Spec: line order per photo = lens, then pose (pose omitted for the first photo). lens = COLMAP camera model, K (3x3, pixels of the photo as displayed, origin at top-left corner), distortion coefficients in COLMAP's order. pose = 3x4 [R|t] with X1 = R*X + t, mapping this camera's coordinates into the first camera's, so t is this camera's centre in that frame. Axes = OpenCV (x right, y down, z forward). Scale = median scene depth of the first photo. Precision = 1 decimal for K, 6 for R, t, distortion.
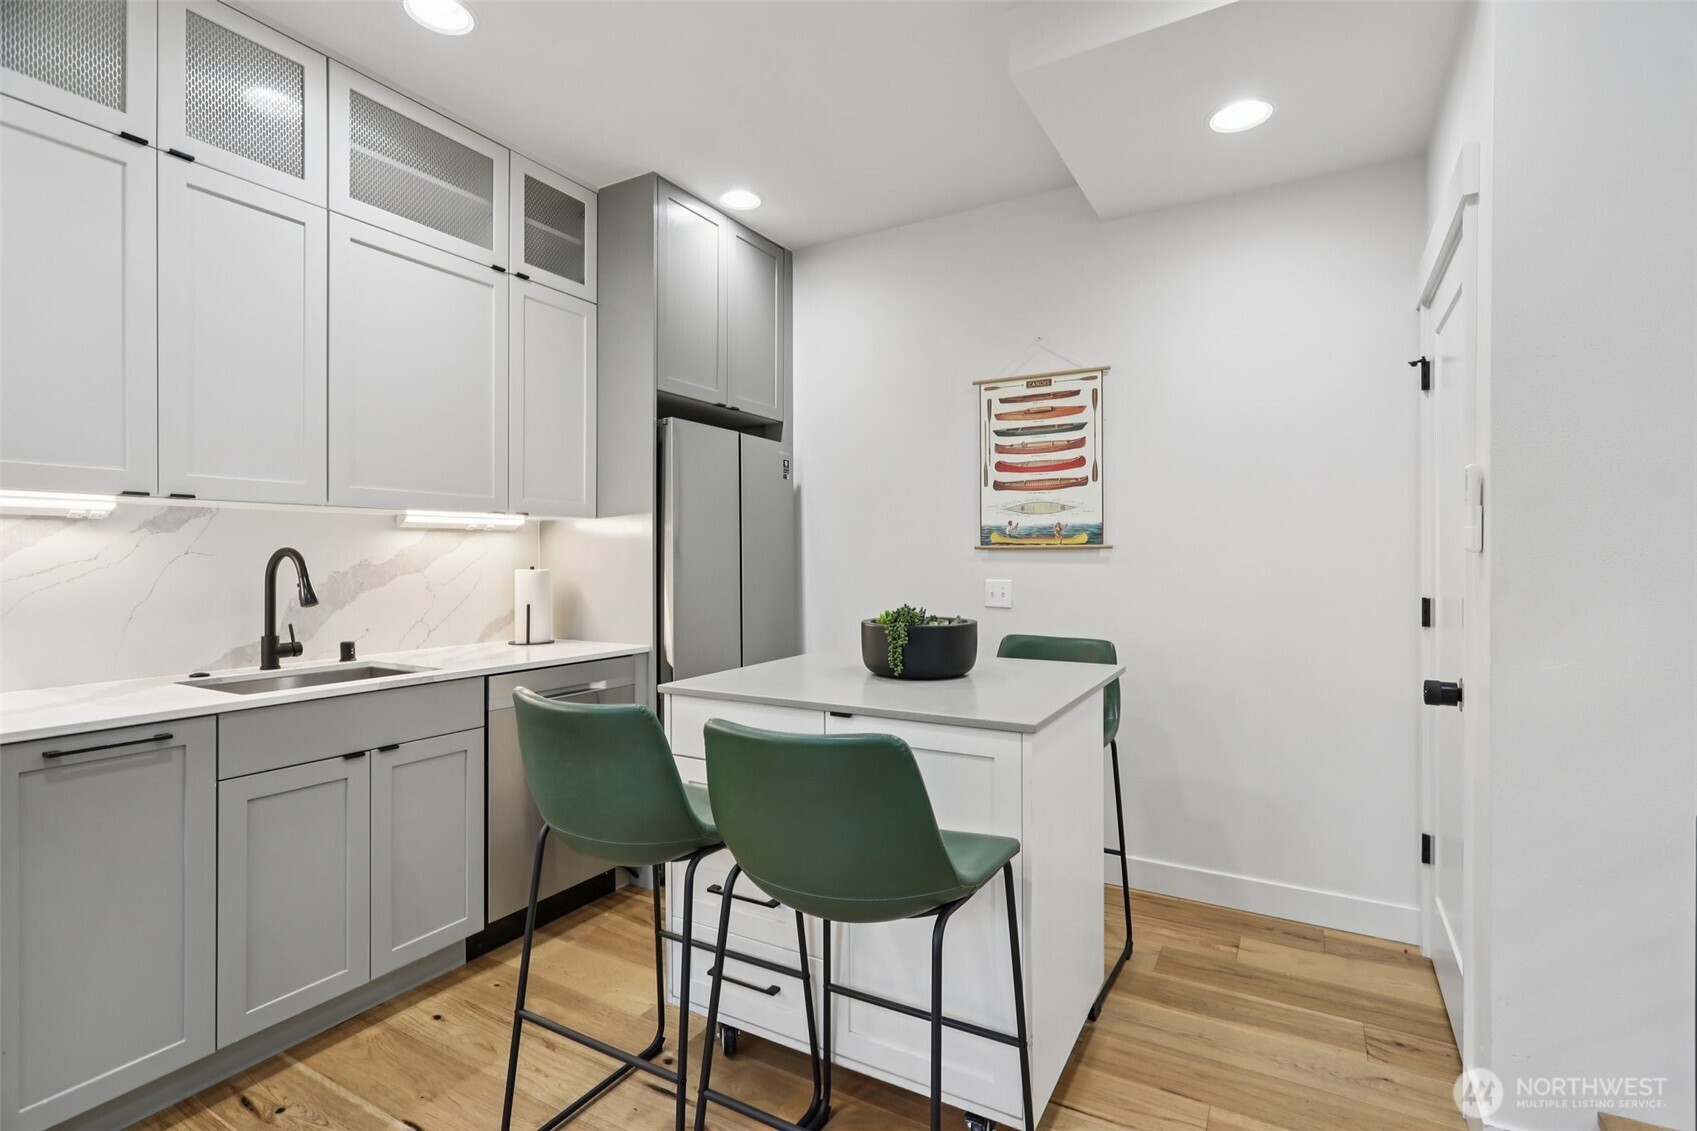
lens RADIAL K [[797.2, 0, 846.6], [0, 797.2, 555.5], [0, 0, 1]] dist [-0.009177, 0.004911]
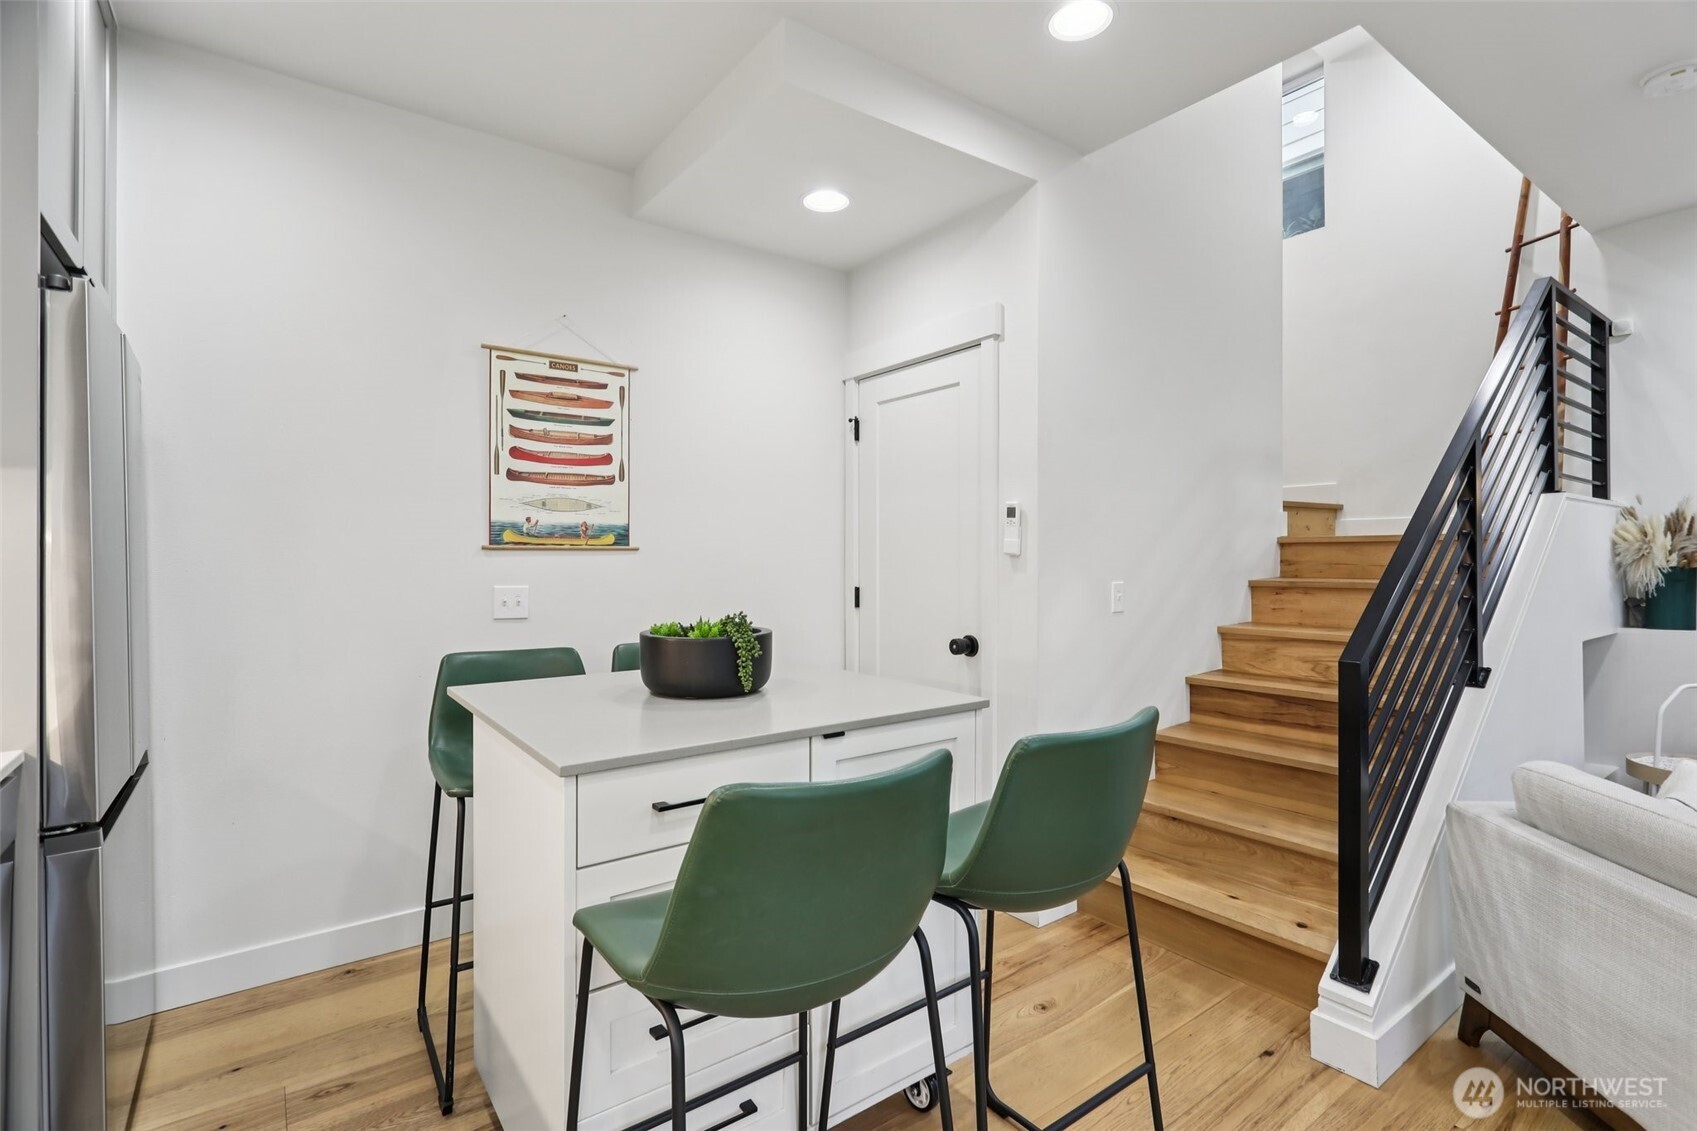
lens RADIAL K [[797.2, 0, 843.9], [0, 797.2, 552.5], [0, 0, 1]] dist [-0.009177, 0.004911]
pose [[0.395667, 0.006108, 0.918374, -0.472125], [0.001797, 0.999971, -0.007424, 0.001852], [-0.918392, 0.004588, 0.395645, 0.362865]]
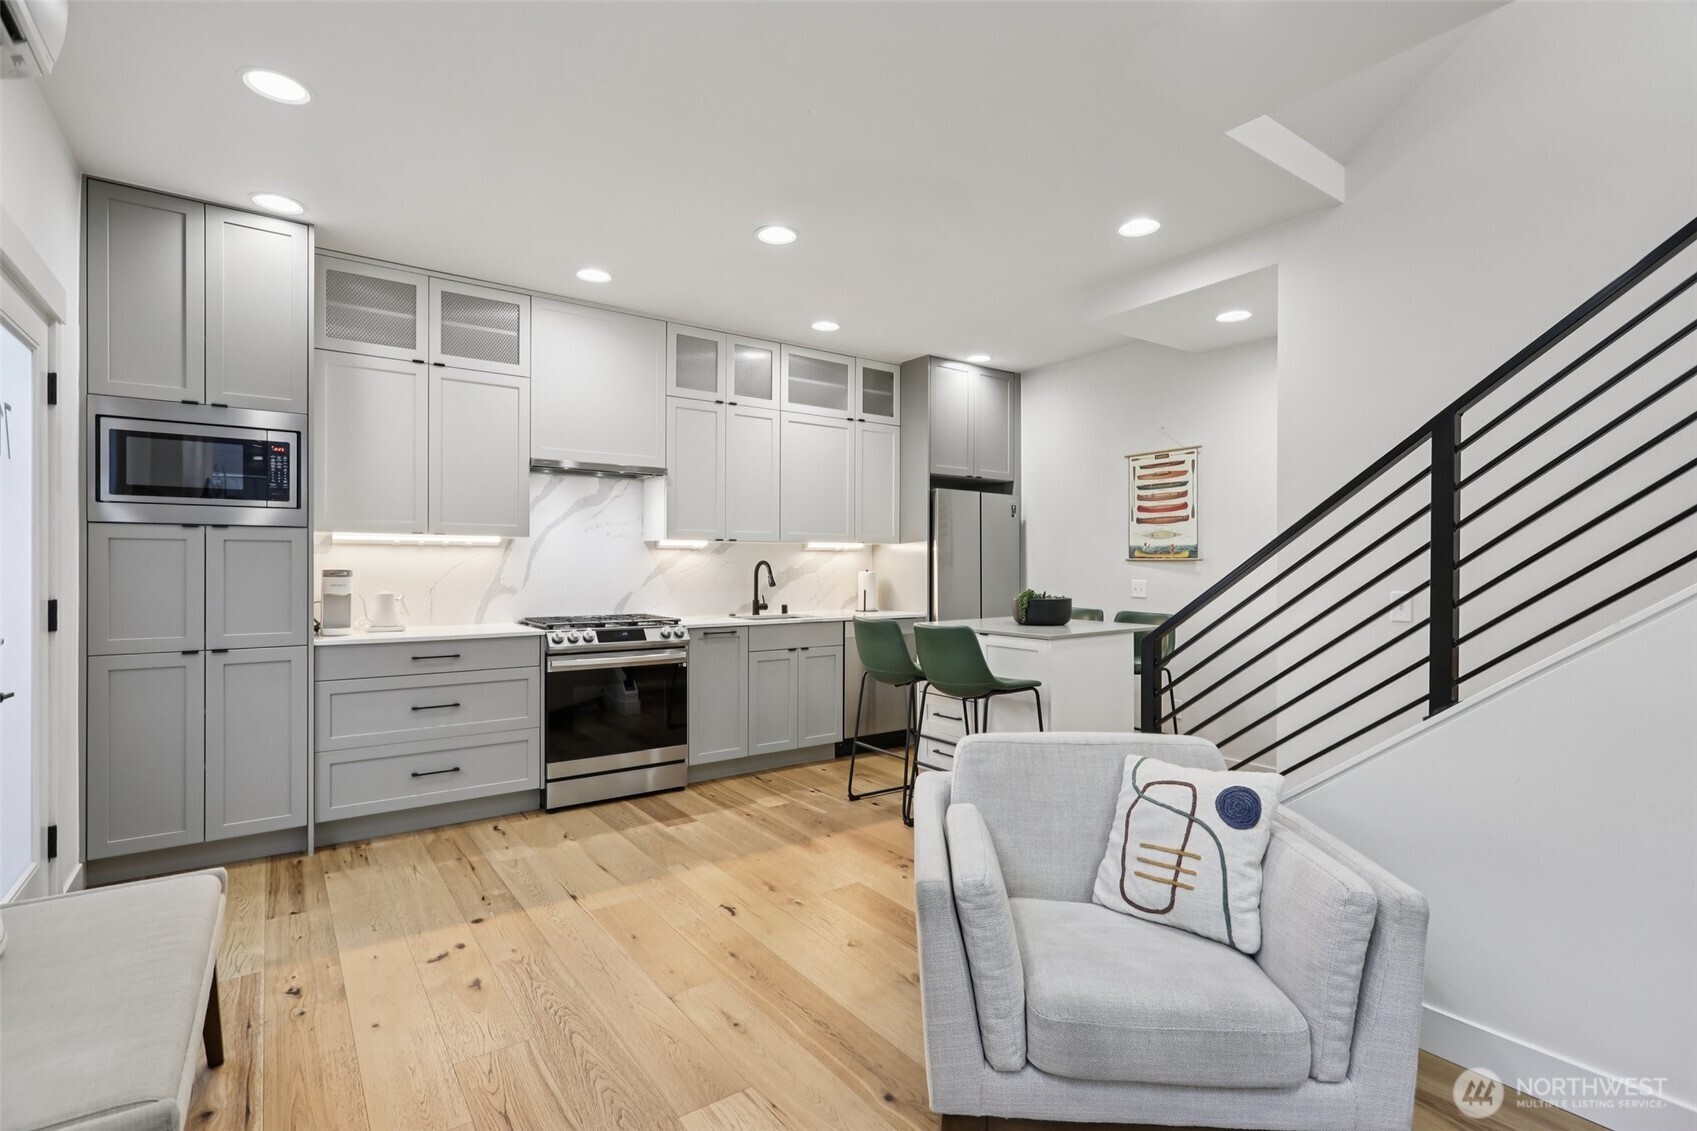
lens RADIAL K [[797.2, 0, 854.8], [0, 797.2, 567.7], [0, 0, 1]] dist [-0.009177, 0.004911]
pose [[0.912633, 0.004291, -0.408757, 0.342261], [-0.001432, 0.999972, 0.007300, -0.005109], [0.408777, -0.006077, 0.912614, -0.718475]]
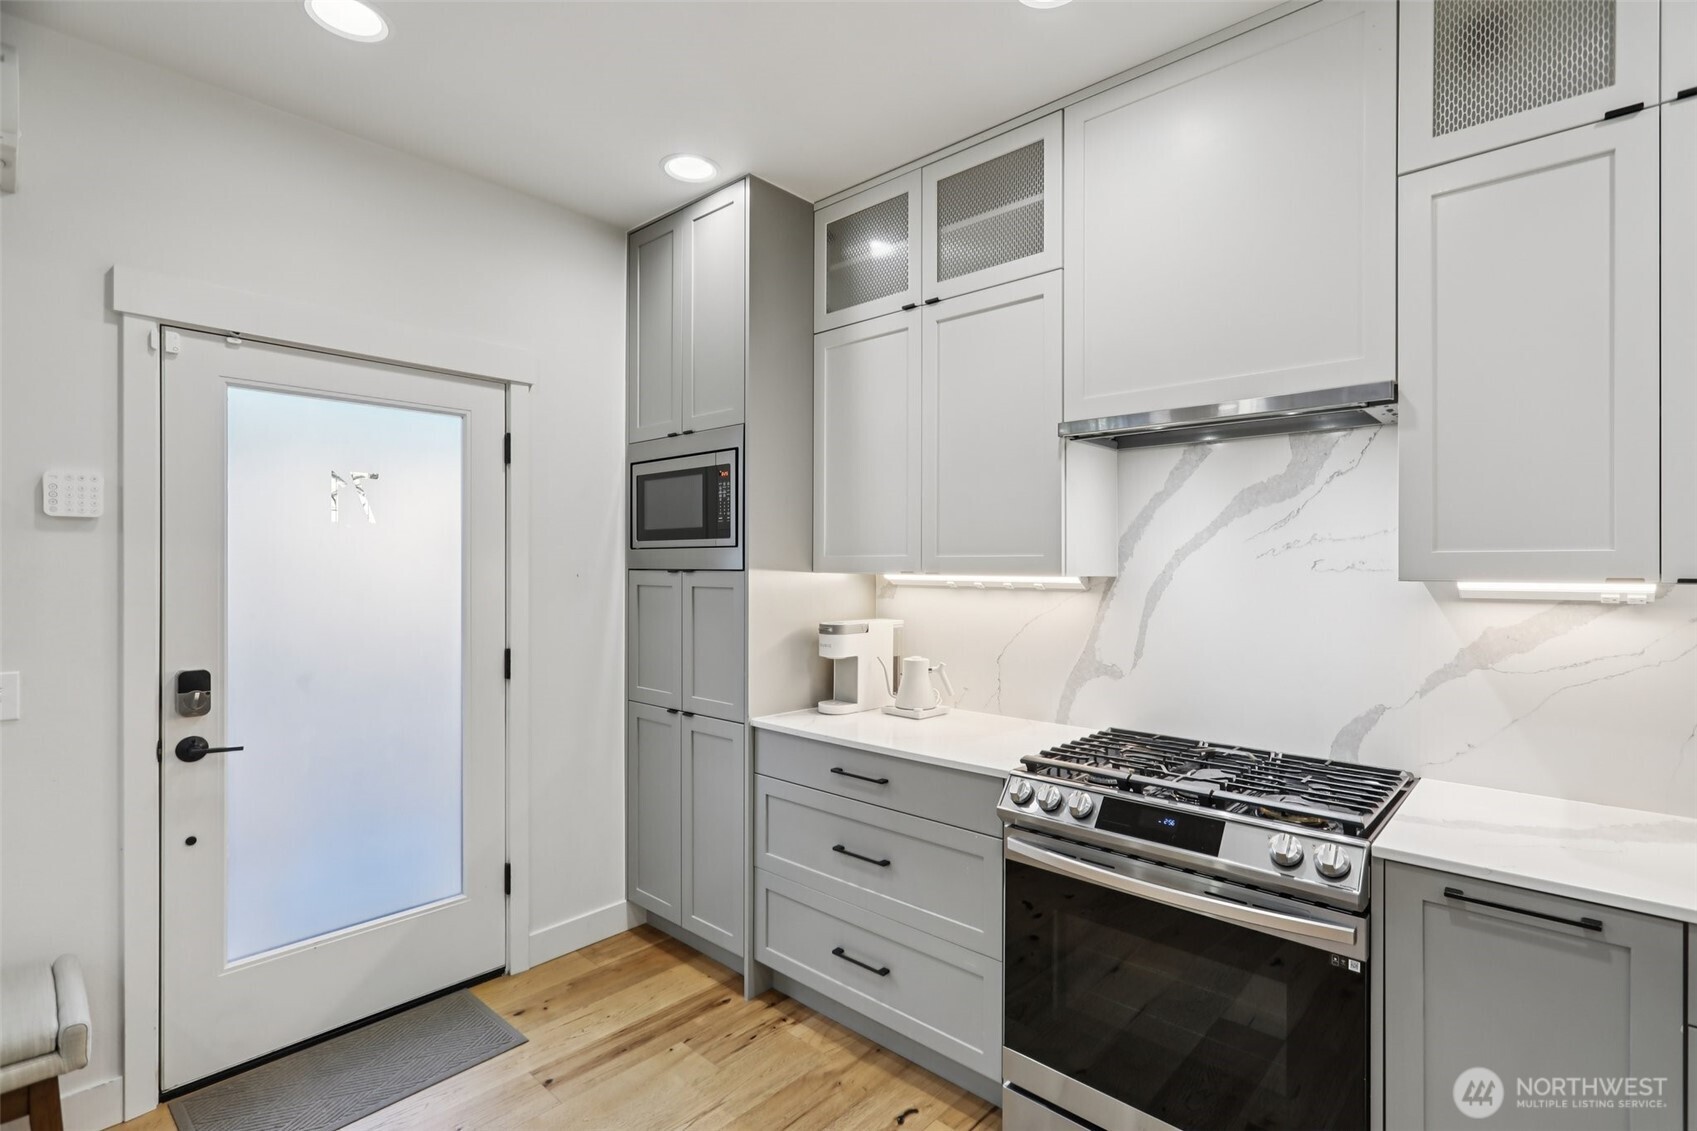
lens RADIAL K [[797.2, 0, 847.3], [0, 797.2, 567.9], [0, 0, 1]] dist [-0.009177, 0.004911]
pose [[-0.220211, -0.000425, -0.975452, 0.001706], [-0.001453, 0.999999, -0.000108, -0.054506], [0.975451, 0.001394, -0.220211, 0.272173]]
